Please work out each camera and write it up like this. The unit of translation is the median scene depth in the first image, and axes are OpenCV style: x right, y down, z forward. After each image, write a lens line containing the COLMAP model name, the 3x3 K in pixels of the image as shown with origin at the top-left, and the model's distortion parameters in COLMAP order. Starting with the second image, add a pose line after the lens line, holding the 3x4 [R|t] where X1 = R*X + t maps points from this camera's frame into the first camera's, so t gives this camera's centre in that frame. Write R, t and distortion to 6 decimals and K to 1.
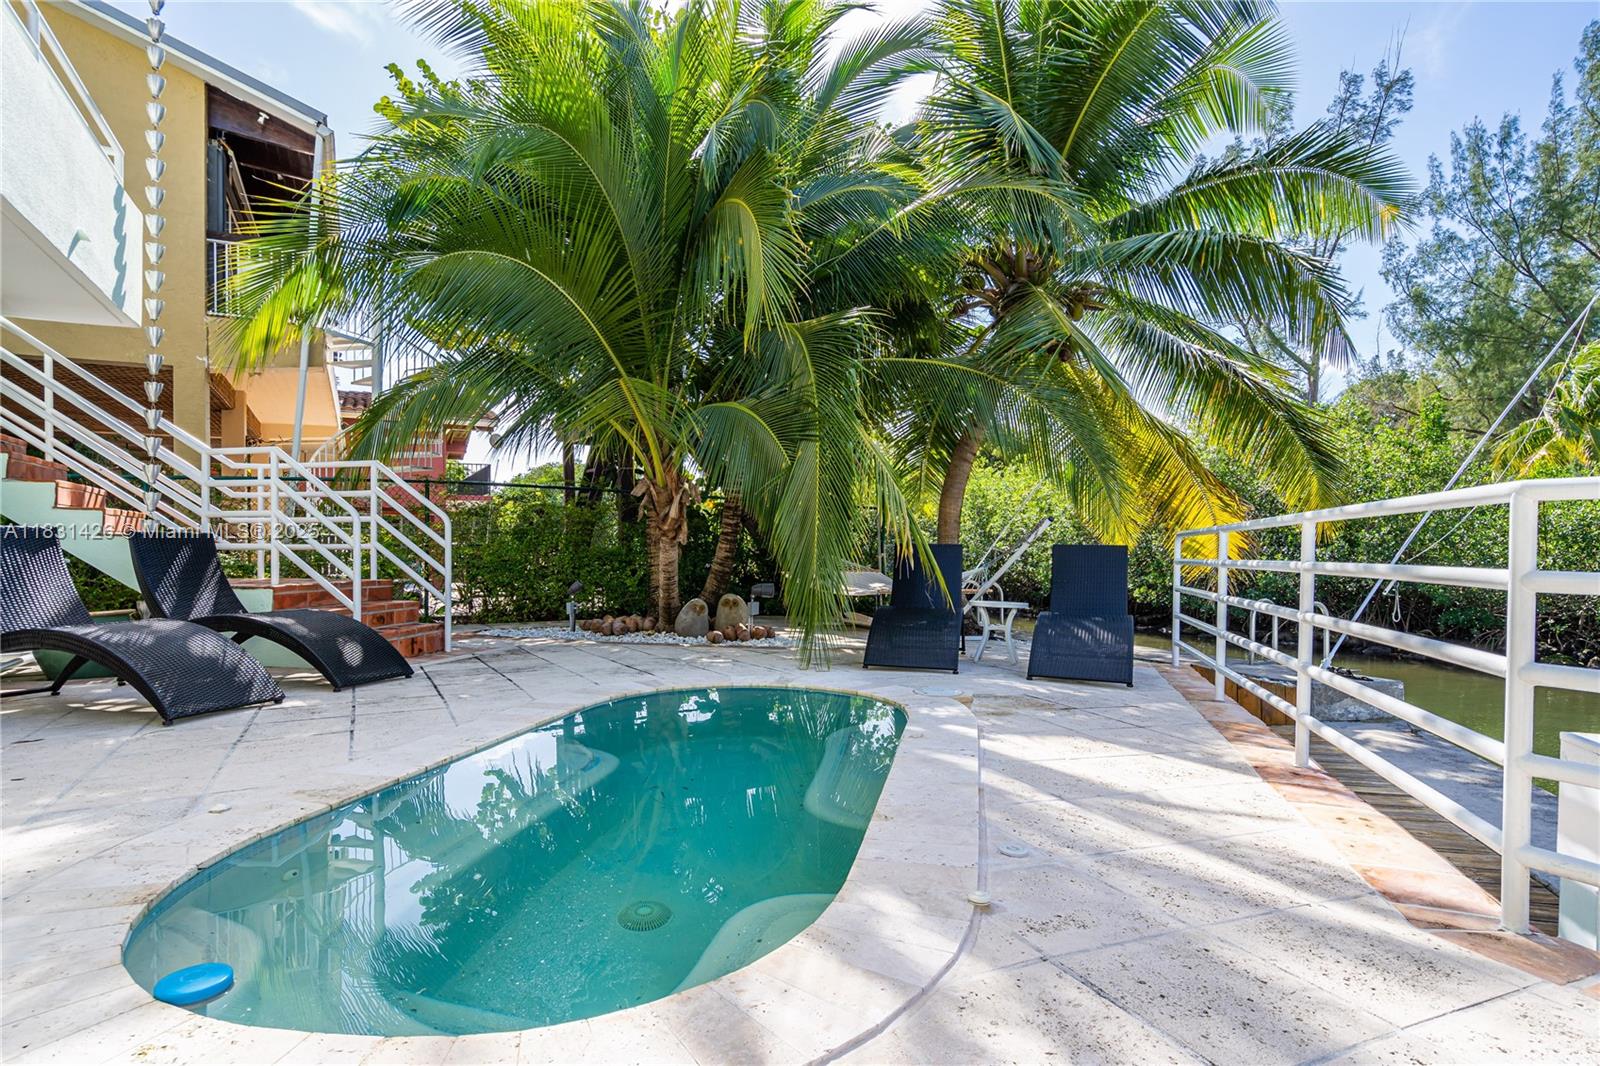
lens RADIAL K [[752.6, 0, 800.0], [0, 752.6, 533.0], [0, 0, 1]] dist [-0.018334, 0.000009]
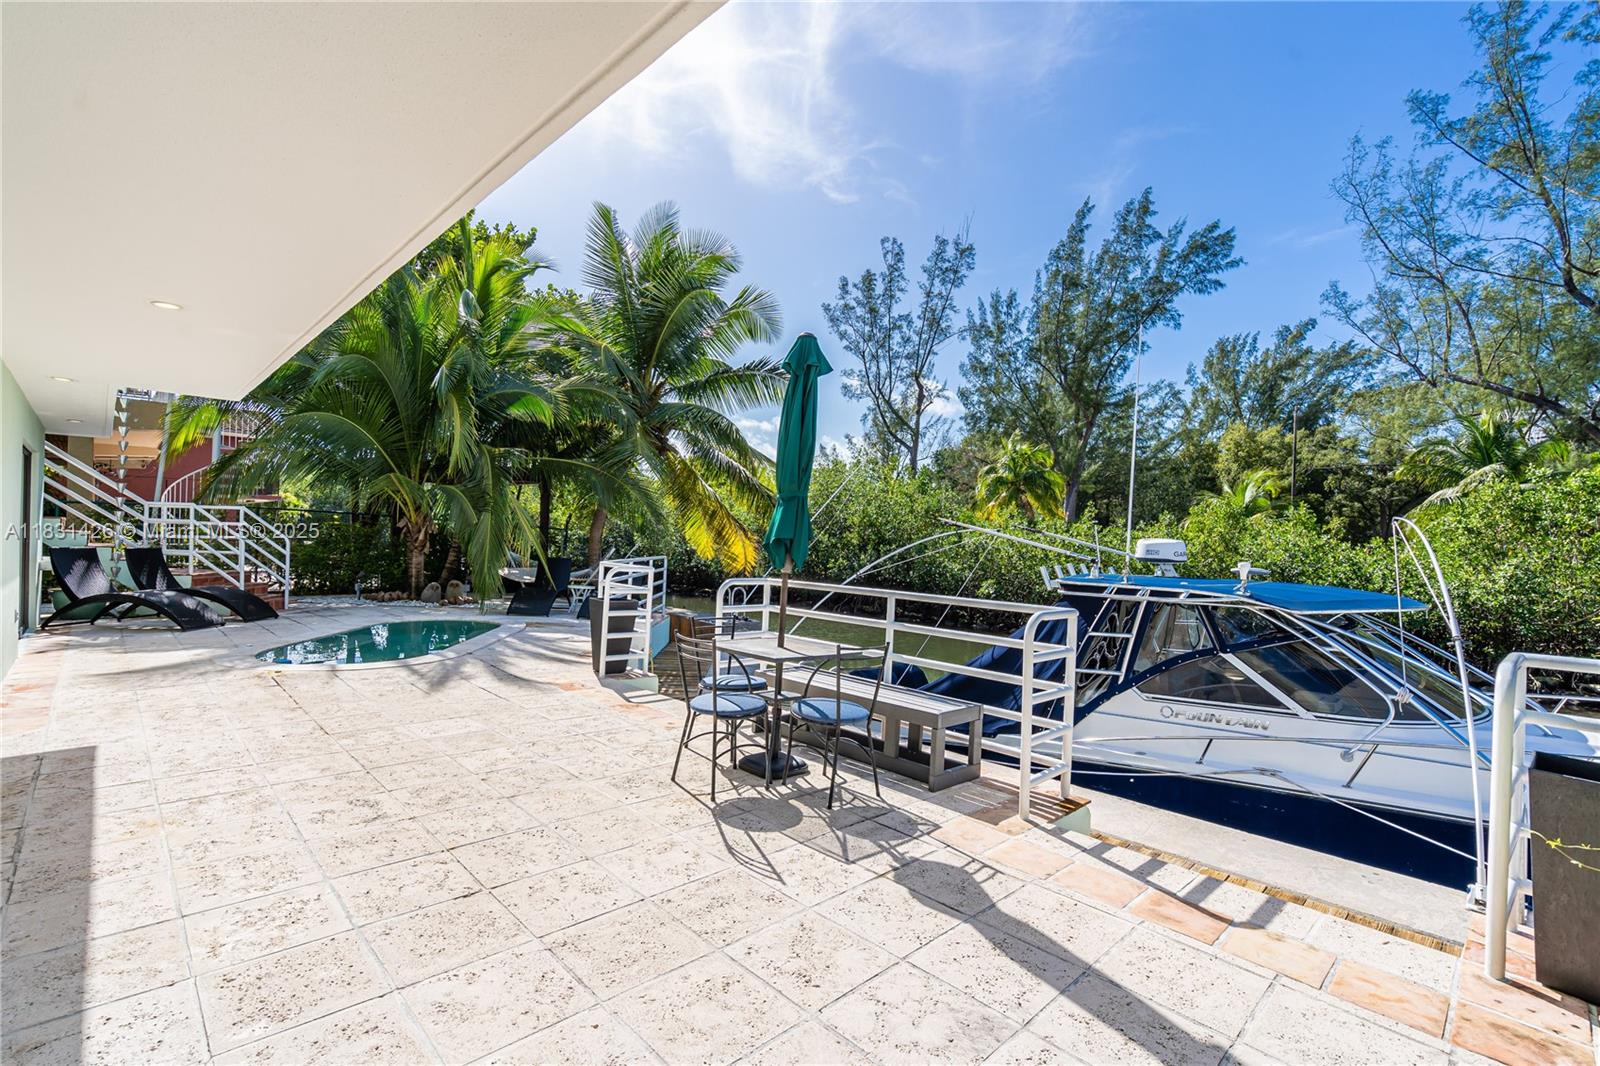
lens RADIAL K [[719.9, 0, 800.0], [0, 719.9, 533.0], [0, 0, 1]] dist [-0.001167, -0.000144]
pose [[0.962165, 0.032386, 0.270537, 0.251156], [-0.038409, 0.999117, 0.017000, -0.102033], [-0.269748, -0.026748, 0.962559, -0.972110]]
